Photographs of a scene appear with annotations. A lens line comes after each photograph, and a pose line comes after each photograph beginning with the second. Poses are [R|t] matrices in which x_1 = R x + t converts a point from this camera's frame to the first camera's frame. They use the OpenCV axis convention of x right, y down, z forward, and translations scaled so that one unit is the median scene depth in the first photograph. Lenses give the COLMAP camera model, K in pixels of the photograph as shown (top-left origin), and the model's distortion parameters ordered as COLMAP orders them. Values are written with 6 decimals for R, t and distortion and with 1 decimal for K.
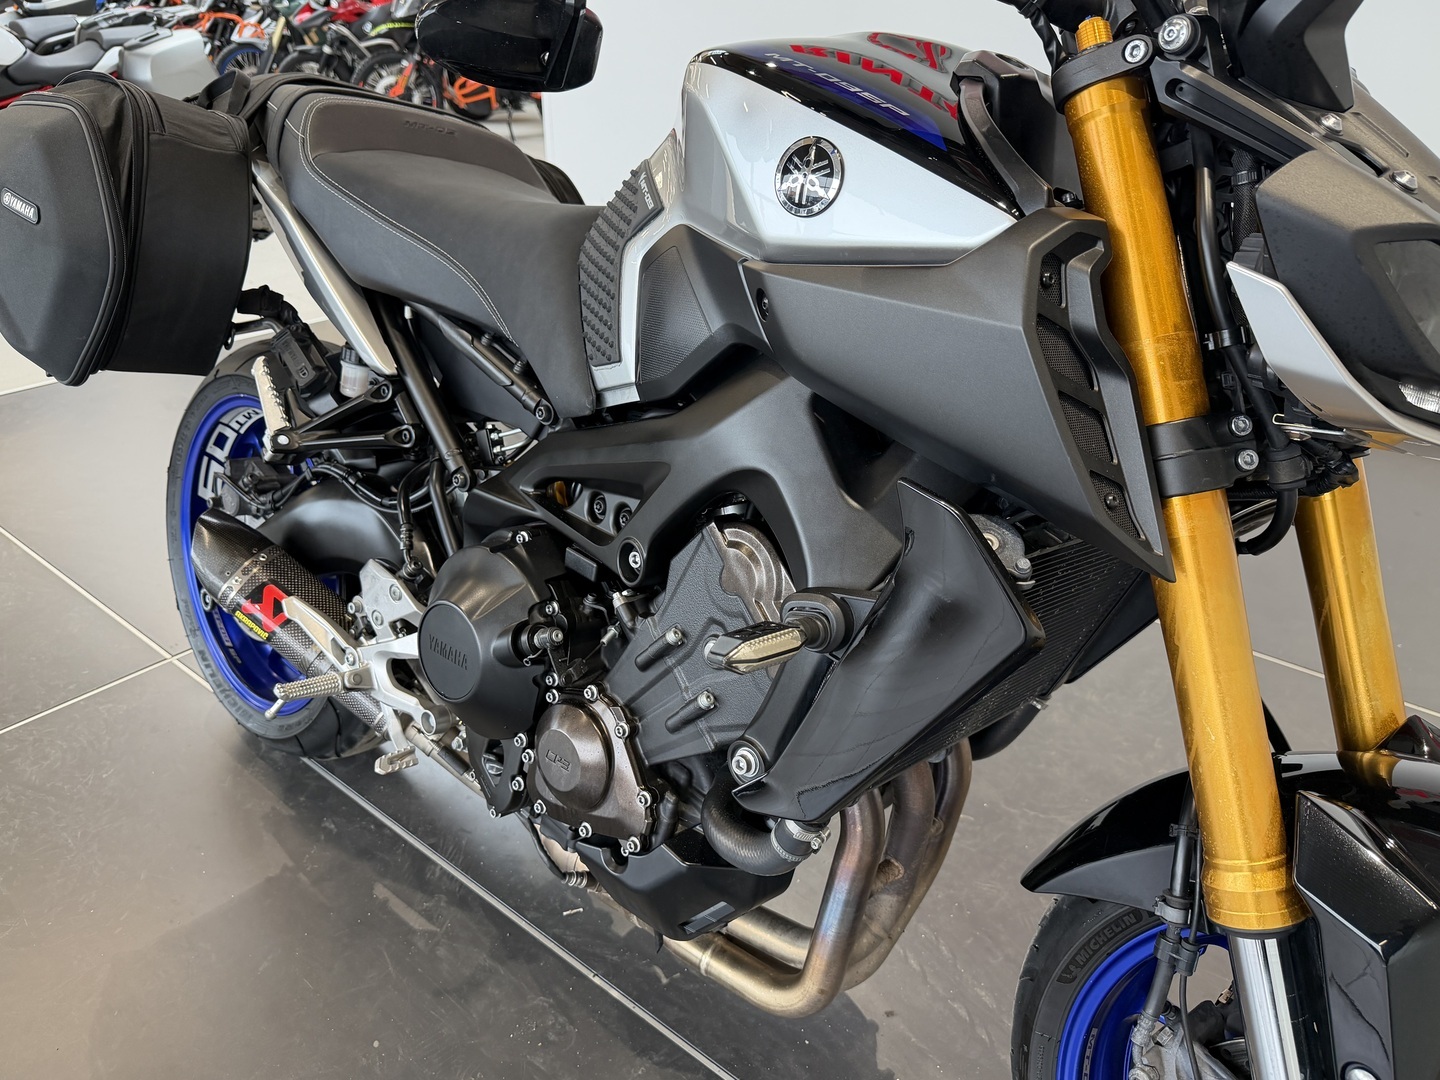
lens RADIAL K [[1054.3, 0, 731.6], [0, 1054.3, 530.7], [0, 0, 1]] dist [0.009876, -0.034305]
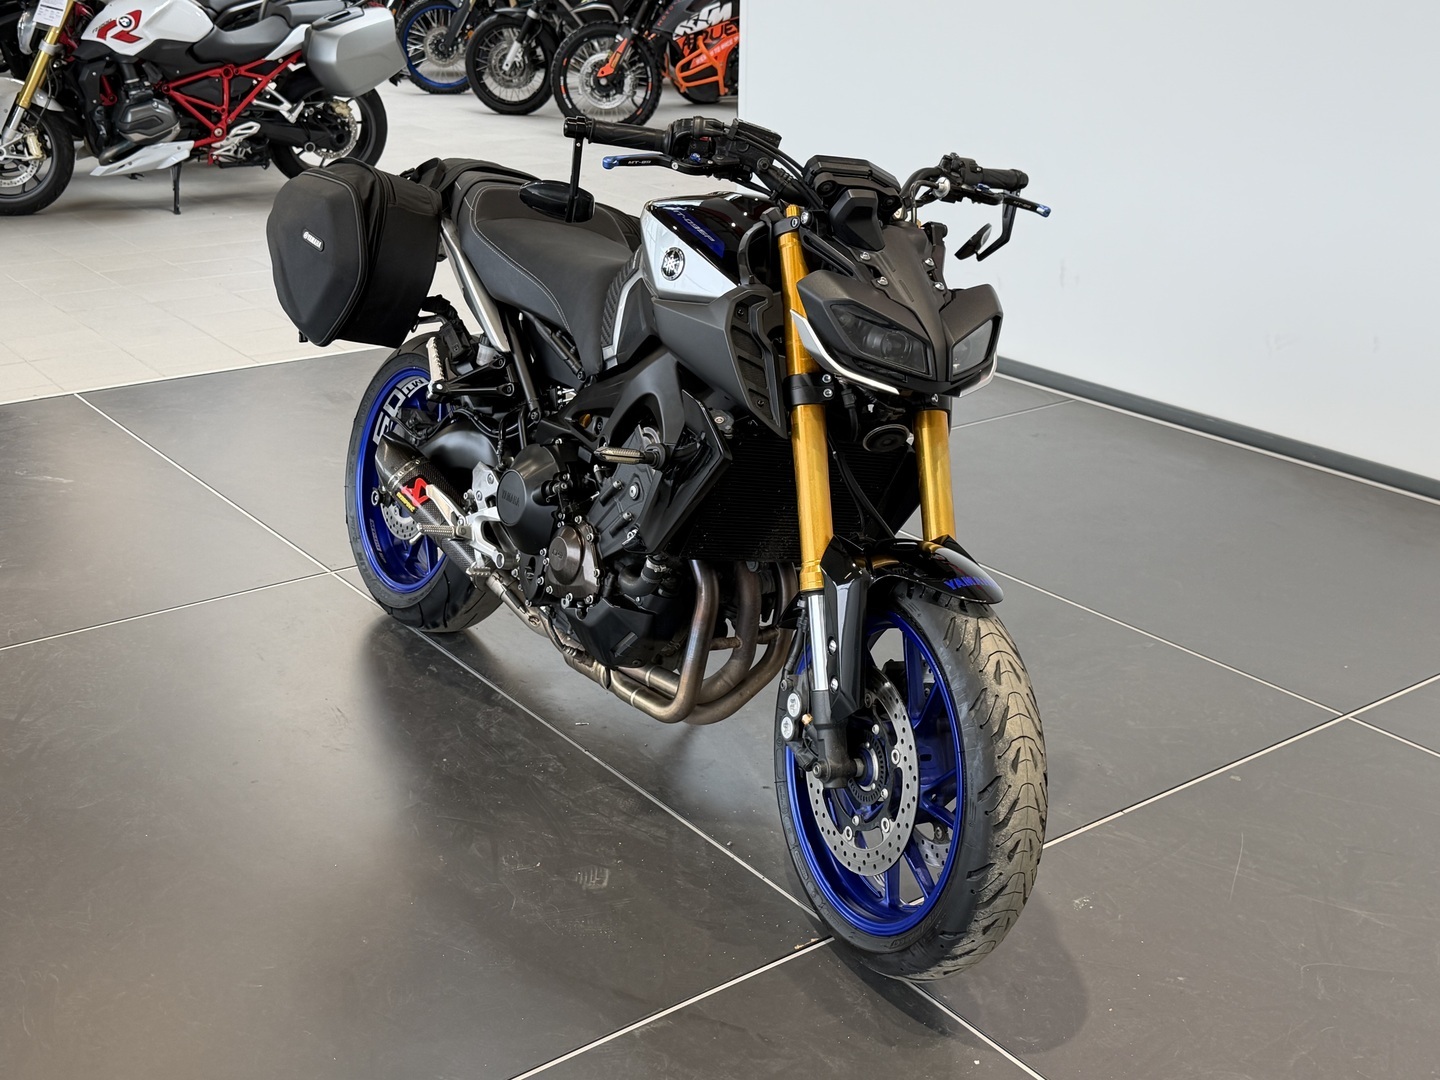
lens RADIAL K [[1687.8, 0, 717.0], [0, 1687.8, 550.6], [0, 0, 1]] dist [0.054814, 0.000000]
pose [[0.970806, 0.092349, -0.221377, 0.595360], [-0.113286, 0.990022, -0.083801, 0.333523], [0.211429, 0.106434, 0.971581, -1.424885]]
